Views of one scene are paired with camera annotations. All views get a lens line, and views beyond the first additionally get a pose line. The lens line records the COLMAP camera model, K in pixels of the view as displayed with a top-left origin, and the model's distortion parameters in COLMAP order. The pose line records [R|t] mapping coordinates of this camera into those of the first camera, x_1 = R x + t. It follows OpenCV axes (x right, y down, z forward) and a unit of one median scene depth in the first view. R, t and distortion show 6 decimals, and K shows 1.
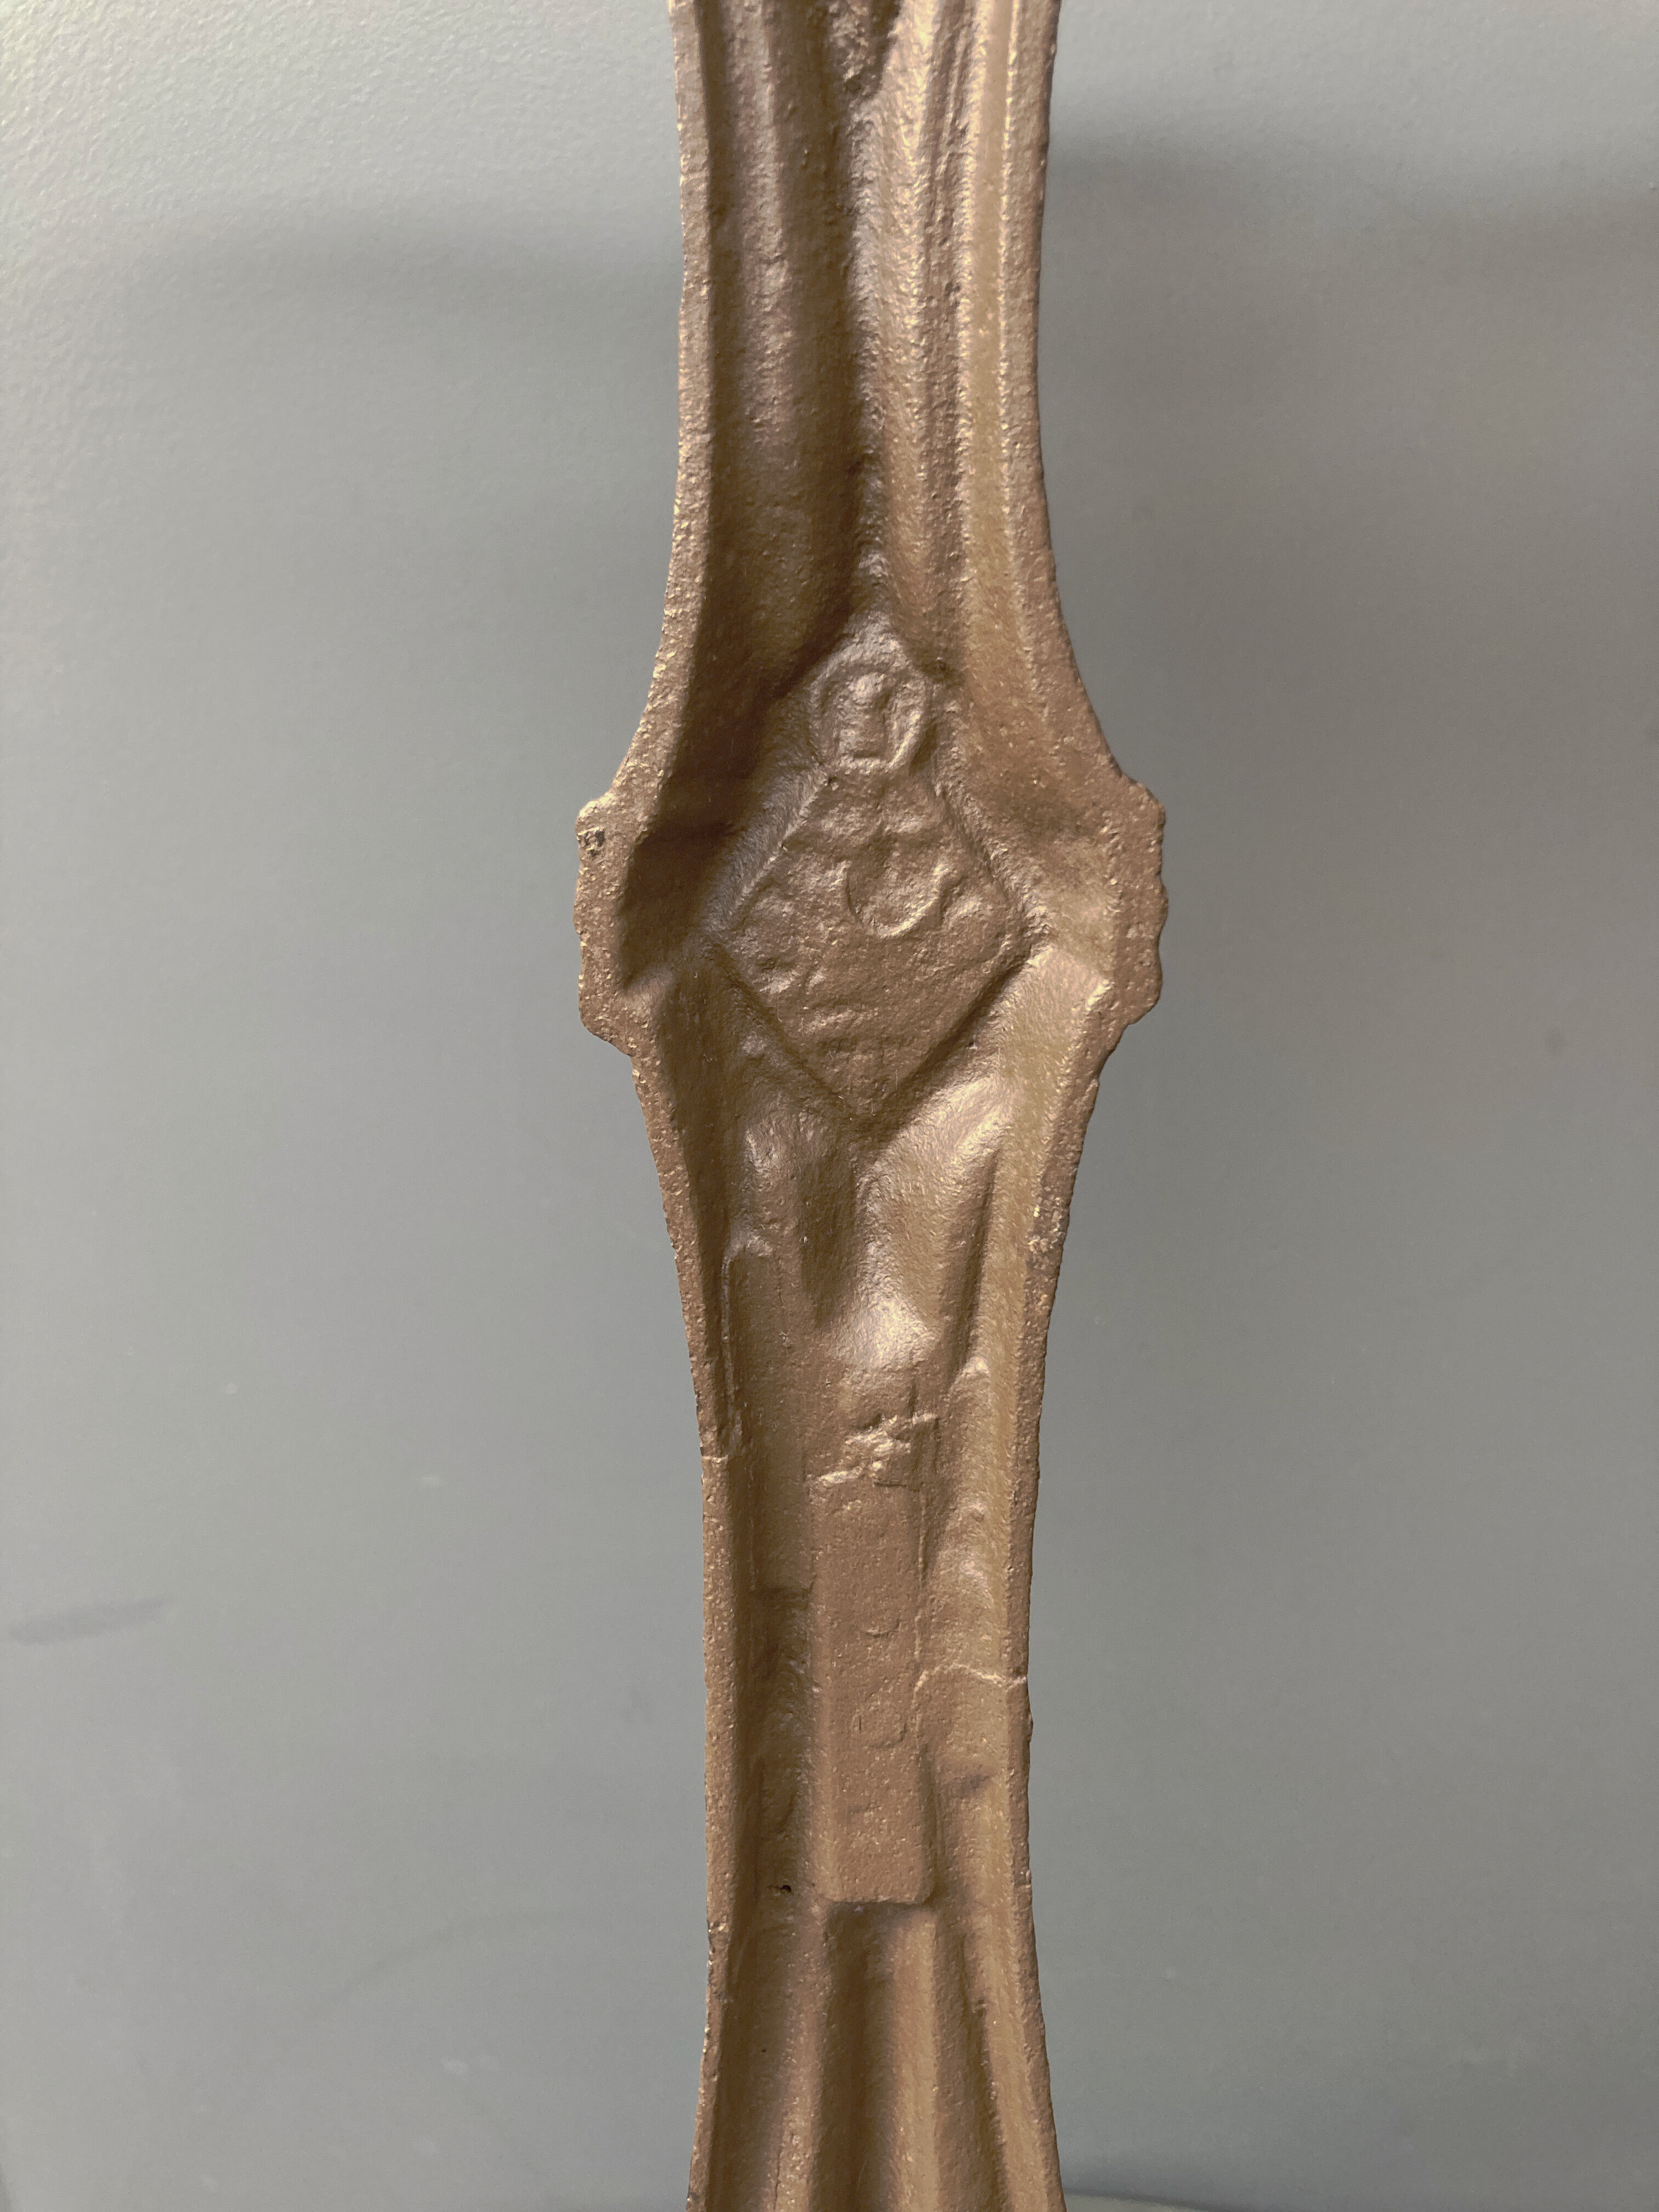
lens RADIAL K [[1838.2, 0, 832.7], [0, 1838.2, 1104.1], [0, 0, 1]] dist [0.041559, -0.066996]
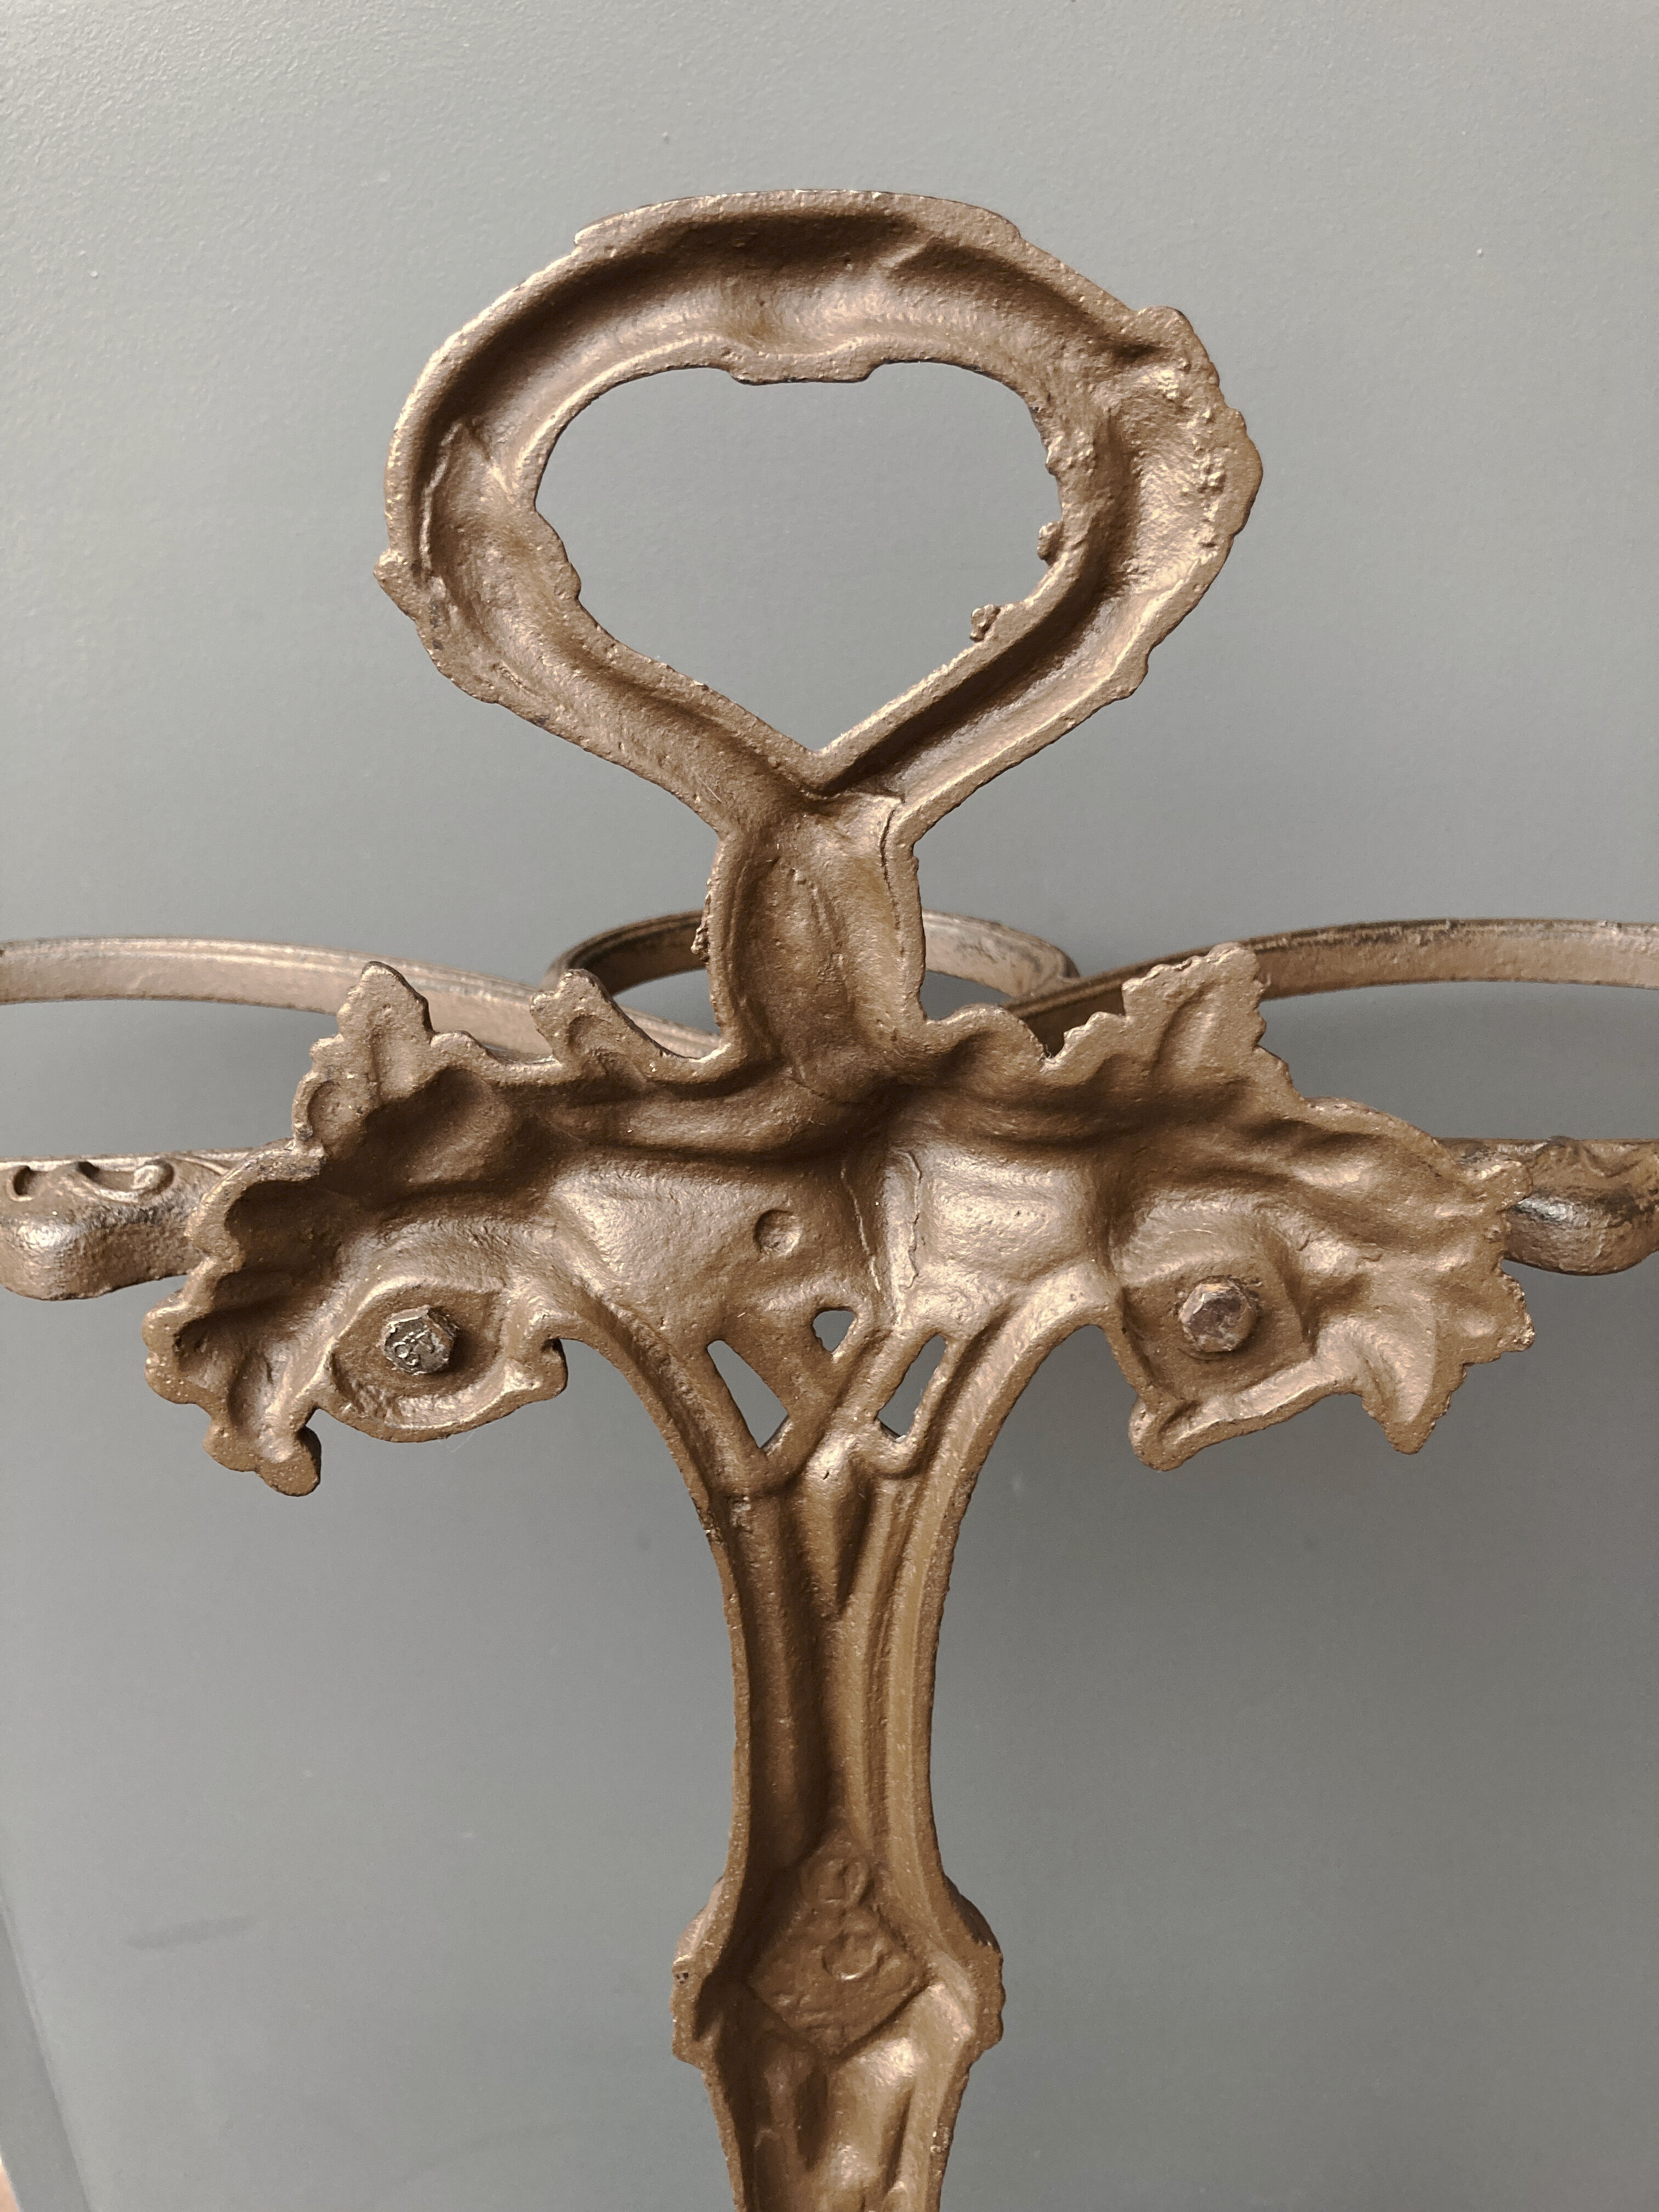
lens RADIAL K [[1838.2, 0, 836.5], [0, 1838.2, 1110.5], [0, 0, 1]] dist [0.041559, -0.066996]
pose [[0.998496, -0.016536, 0.052271, -0.057250], [0.012639, 0.997176, 0.074023, -1.031835], [-0.053347, -0.073251, 0.995886, -0.667499]]
